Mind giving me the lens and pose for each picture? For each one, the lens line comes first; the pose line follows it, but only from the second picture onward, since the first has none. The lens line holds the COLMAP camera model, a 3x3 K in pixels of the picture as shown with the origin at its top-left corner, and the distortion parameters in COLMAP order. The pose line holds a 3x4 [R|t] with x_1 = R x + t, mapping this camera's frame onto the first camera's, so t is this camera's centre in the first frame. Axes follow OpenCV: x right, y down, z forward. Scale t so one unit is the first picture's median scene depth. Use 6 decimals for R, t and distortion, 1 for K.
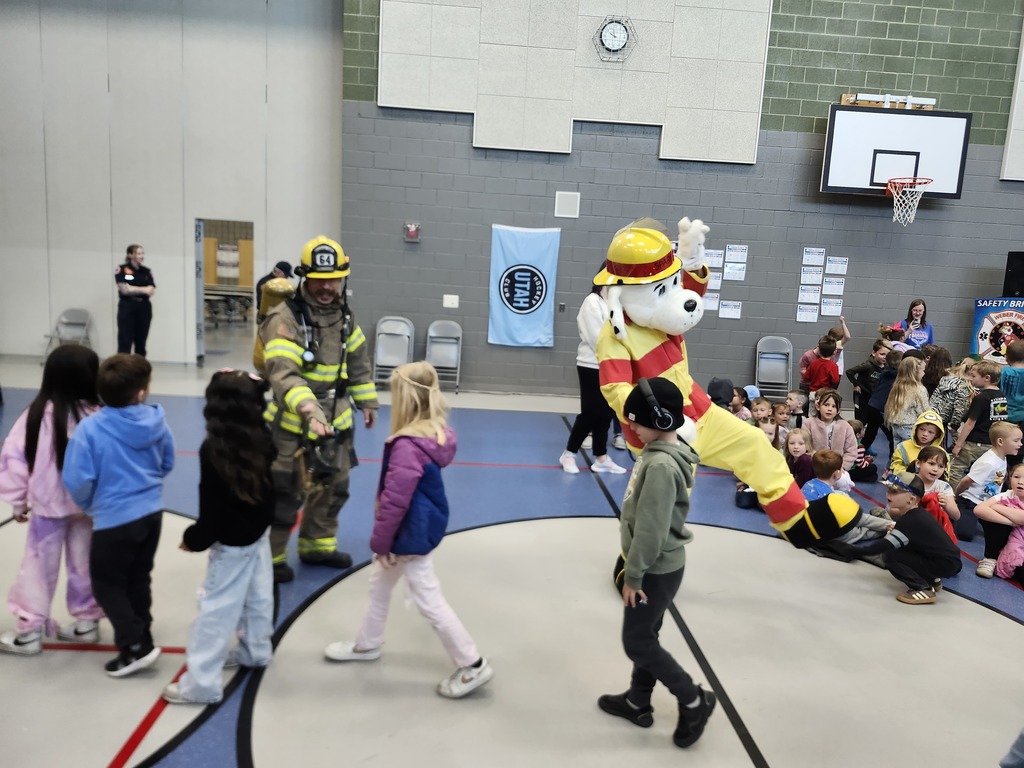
lens RADIAL K [[729.6, 0, 509.2], [0, 729.6, 381.7], [0, 0, 1]] dist [0.030754, -0.019326]
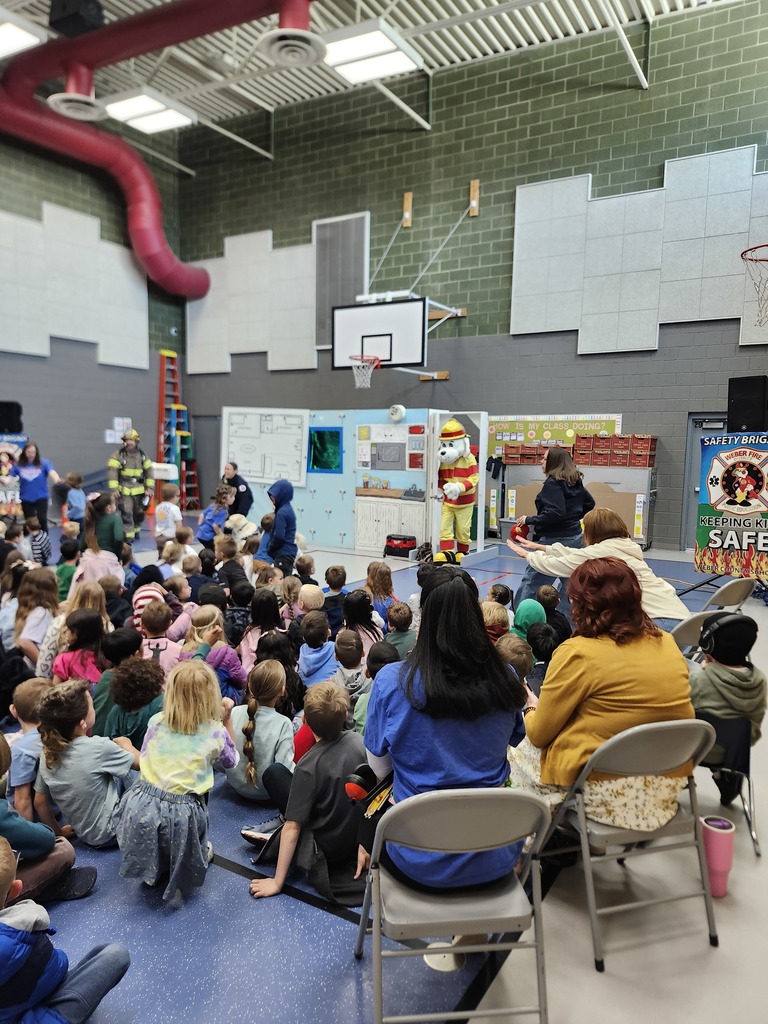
lens RADIAL K [[729.6, 0, 377.5], [0, 729.6, 531.8], [0, 0, 1]] dist [0.030754, -0.019326]
pose [[0.579077, -0.136865, 0.803702, -0.036117], [0.151637, 0.986688, 0.058770, -0.017439], [-0.801047, 0.087839, 0.592122, 0.128331]]
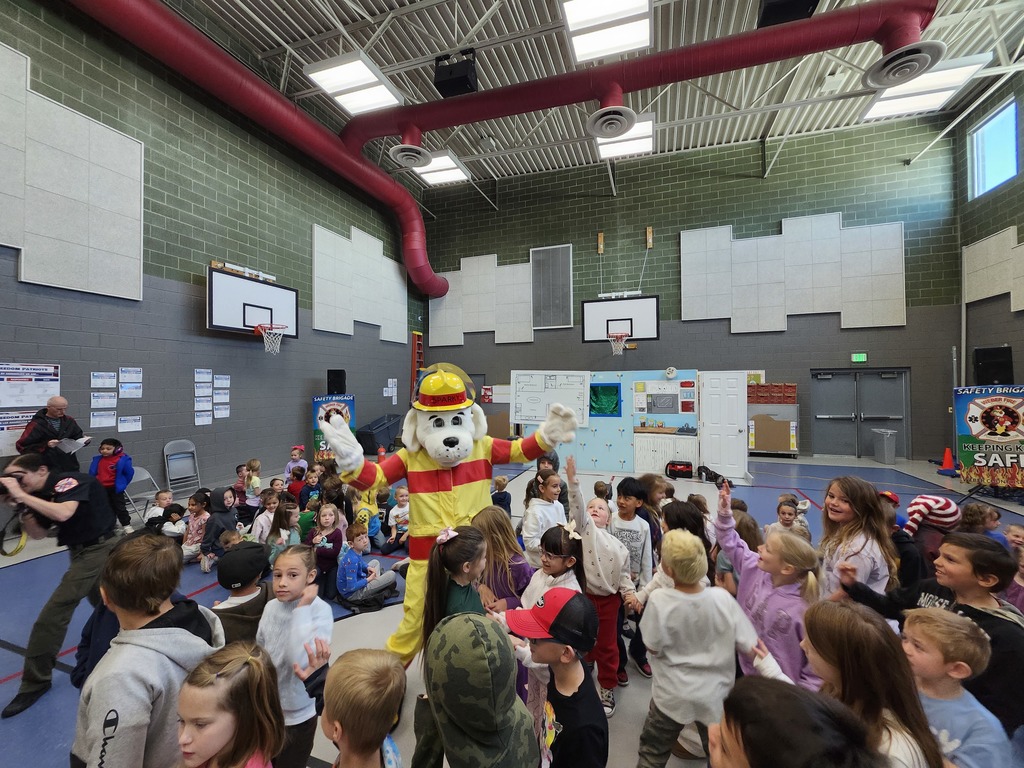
lens RADIAL K [[402.7, 0, 517.0], [0, 402.7, 386.1], [0, 0, 1]] dist [0.000069, -0.000201]
pose [[0.393588, -0.058110, 0.917448, -0.033856], [0.185180, 0.982554, -0.017209, -0.037106], [-0.900442, 0.176667, 0.397482, 0.217704]]
